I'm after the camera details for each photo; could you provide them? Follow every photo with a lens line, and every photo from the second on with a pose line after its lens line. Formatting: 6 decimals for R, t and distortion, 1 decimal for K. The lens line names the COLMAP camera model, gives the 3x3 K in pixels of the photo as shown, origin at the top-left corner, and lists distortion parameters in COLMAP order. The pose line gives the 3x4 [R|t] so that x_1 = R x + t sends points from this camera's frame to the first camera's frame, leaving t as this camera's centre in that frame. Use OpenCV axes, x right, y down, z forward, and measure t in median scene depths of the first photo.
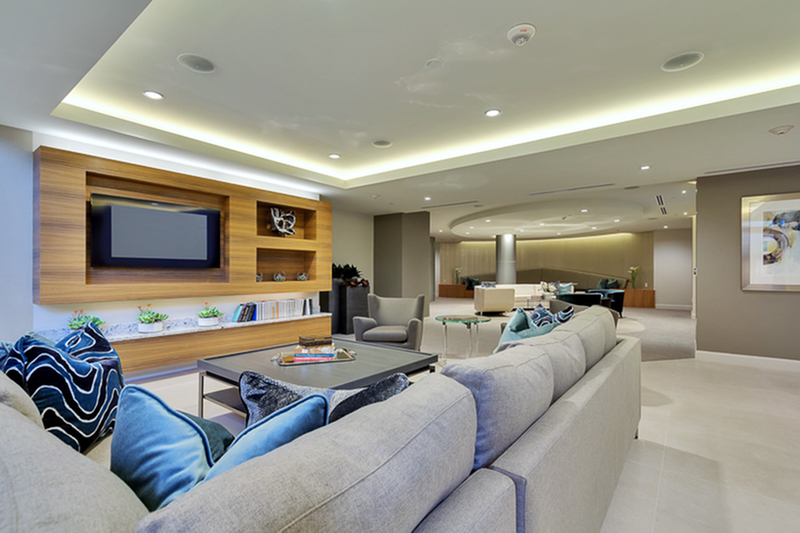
lens RADIAL K [[375.7, 0, 400.0], [0, 375.7, 266.5], [0, 0, 1]] dist [0.004793, -0.001084]
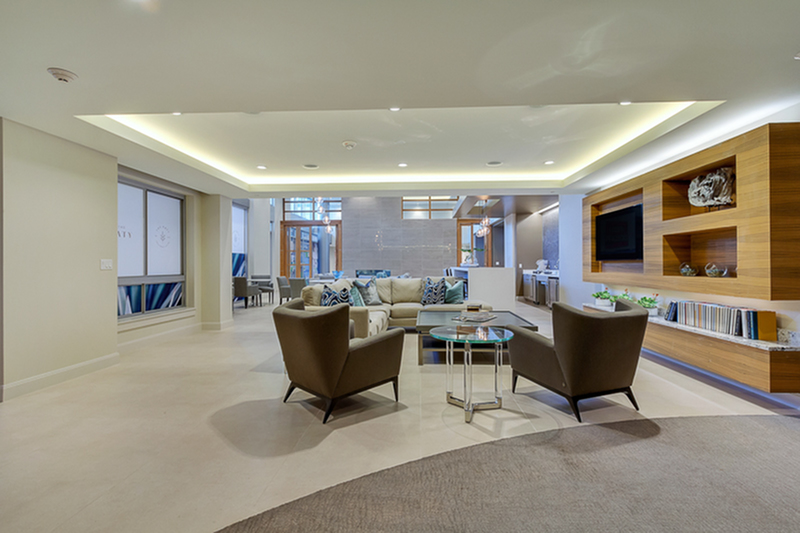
lens RADIAL K [[375.7, 0, 400.0], [0, 375.7, 266.5], [0, 0, 1]] dist [0.004793, -0.001084]
pose [[-0.823918, 0.003706, -0.566697, 0.606031], [0.008792, 0.999942, -0.006244, 0.021774], [0.566641, -0.010127, -0.823903, 1.373378]]
